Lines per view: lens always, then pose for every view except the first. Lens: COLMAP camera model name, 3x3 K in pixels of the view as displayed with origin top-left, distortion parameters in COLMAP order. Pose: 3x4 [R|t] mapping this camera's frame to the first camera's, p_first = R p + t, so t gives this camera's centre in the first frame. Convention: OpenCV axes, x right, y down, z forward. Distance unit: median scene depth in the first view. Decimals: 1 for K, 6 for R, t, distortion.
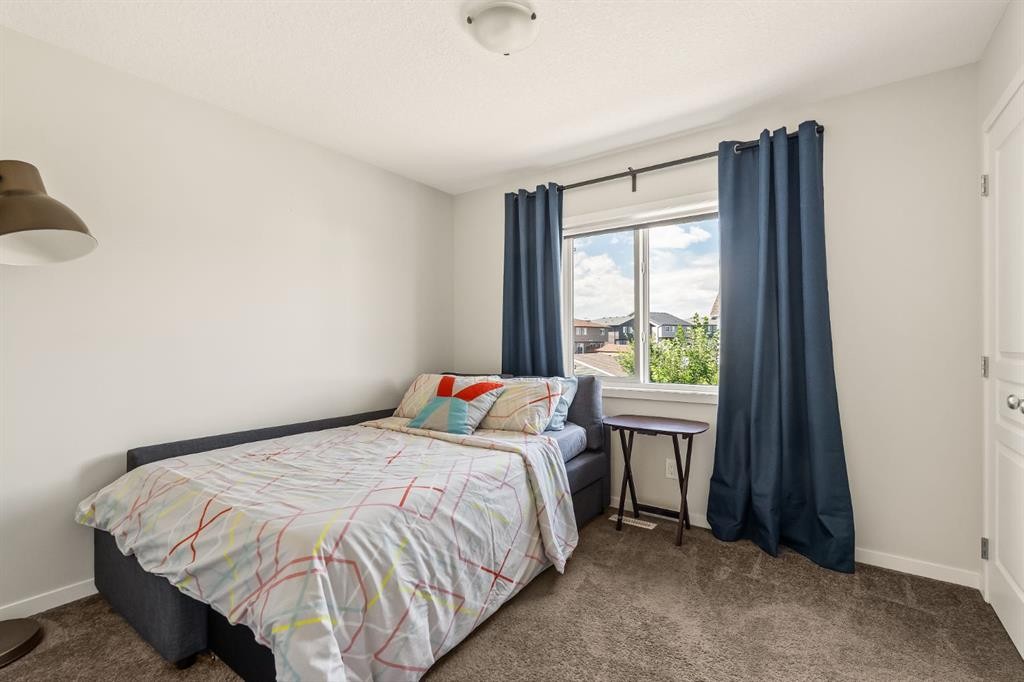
lens RADIAL K [[473.1, 0, 512.0], [0, 473.1, 341.0], [0, 0, 1]] dist [-0.000587, -0.000107]
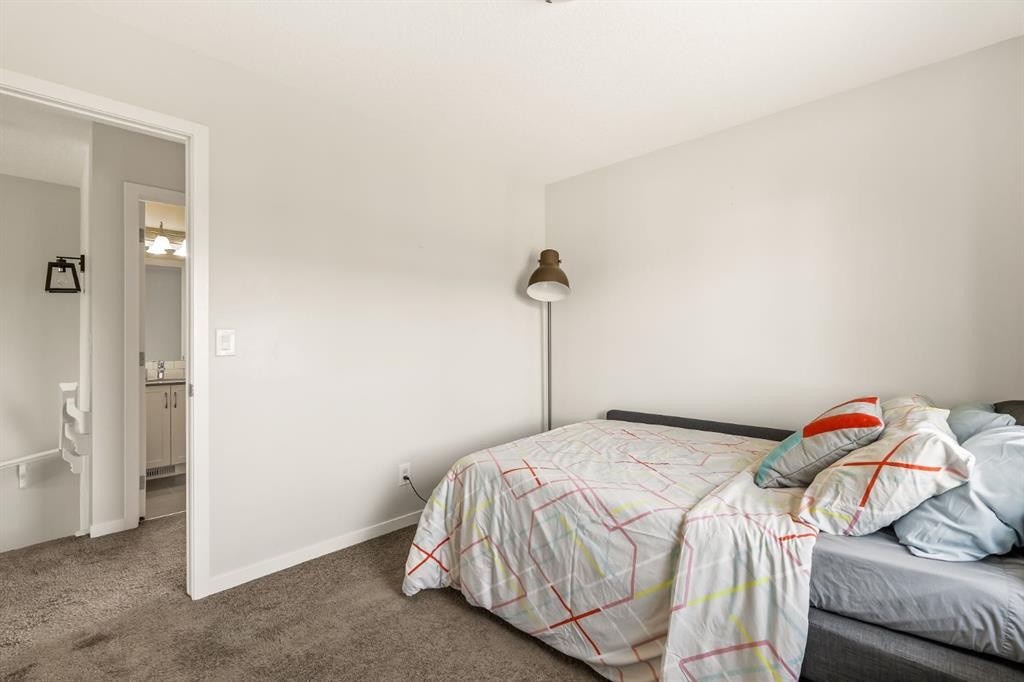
lens RADIAL K [[473.1, 0, 512.0], [0, 473.1, 341.0], [0, 0, 1]] dist [-0.000587, -0.000107]
pose [[-0.192111, -0.000858, -0.981373, 0.853434], [0.005435, 0.999983, -0.001938, 0.004458], [0.981358, -0.005706, -0.192103, 1.107487]]
